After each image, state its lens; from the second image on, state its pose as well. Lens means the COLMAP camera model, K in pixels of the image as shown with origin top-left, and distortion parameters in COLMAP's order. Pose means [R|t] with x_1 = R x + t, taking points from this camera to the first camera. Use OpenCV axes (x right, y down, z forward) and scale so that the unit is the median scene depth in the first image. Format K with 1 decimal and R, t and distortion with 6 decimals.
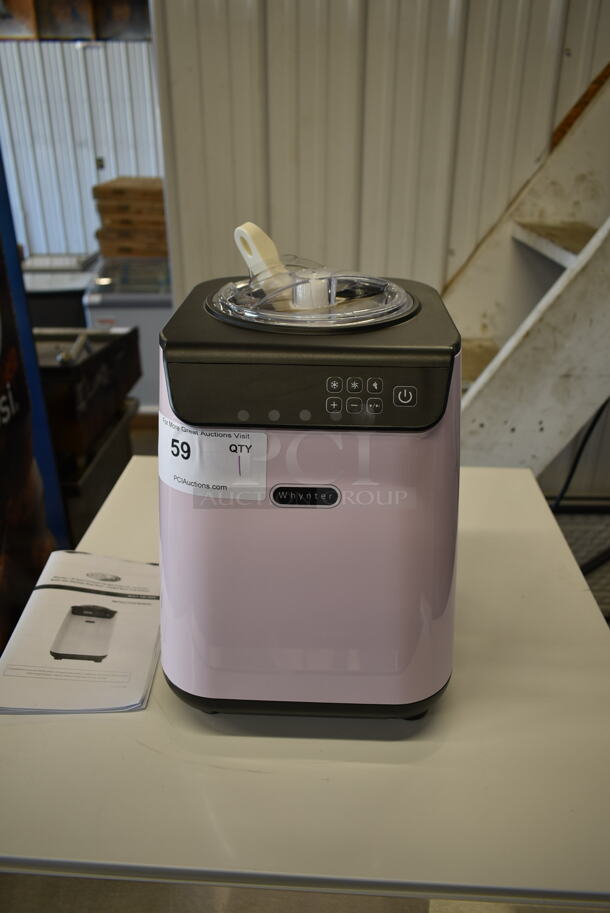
lens RADIAL K [[691.6, 0, 305.0], [0, 691.6, 456.5], [0, 0, 1]] dist [-0.014885, 0.004281]
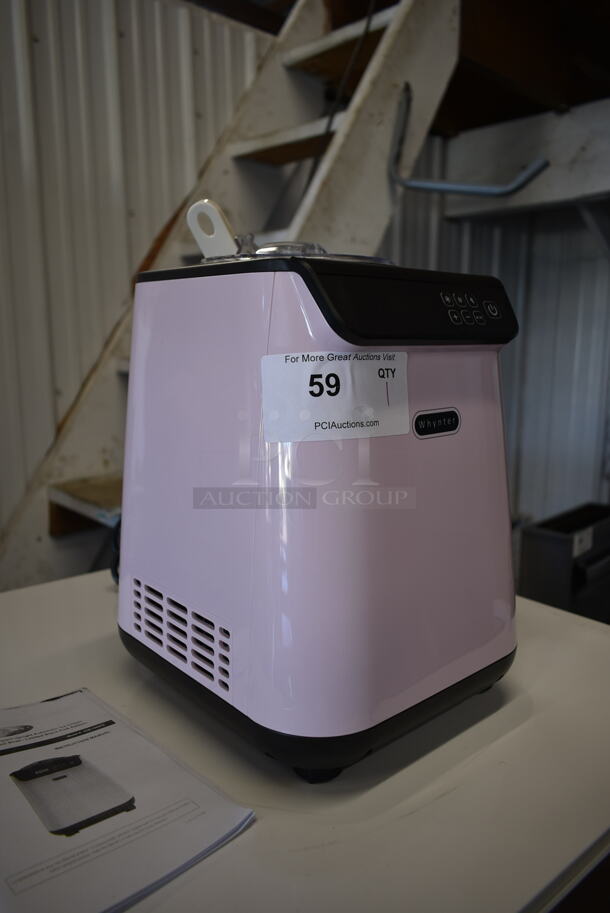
lens RADIAL K [[691.6, 0, 305.0], [0, 691.6, 456.5], [0, 0, 1]] dist [-0.014885, 0.004281]
pose [[0.726227, -0.125106, 0.675975, -0.288872], [0.310748, 0.936850, -0.160462, 0.073177], [-0.613213, 0.326589, 0.719242, 0.172422]]
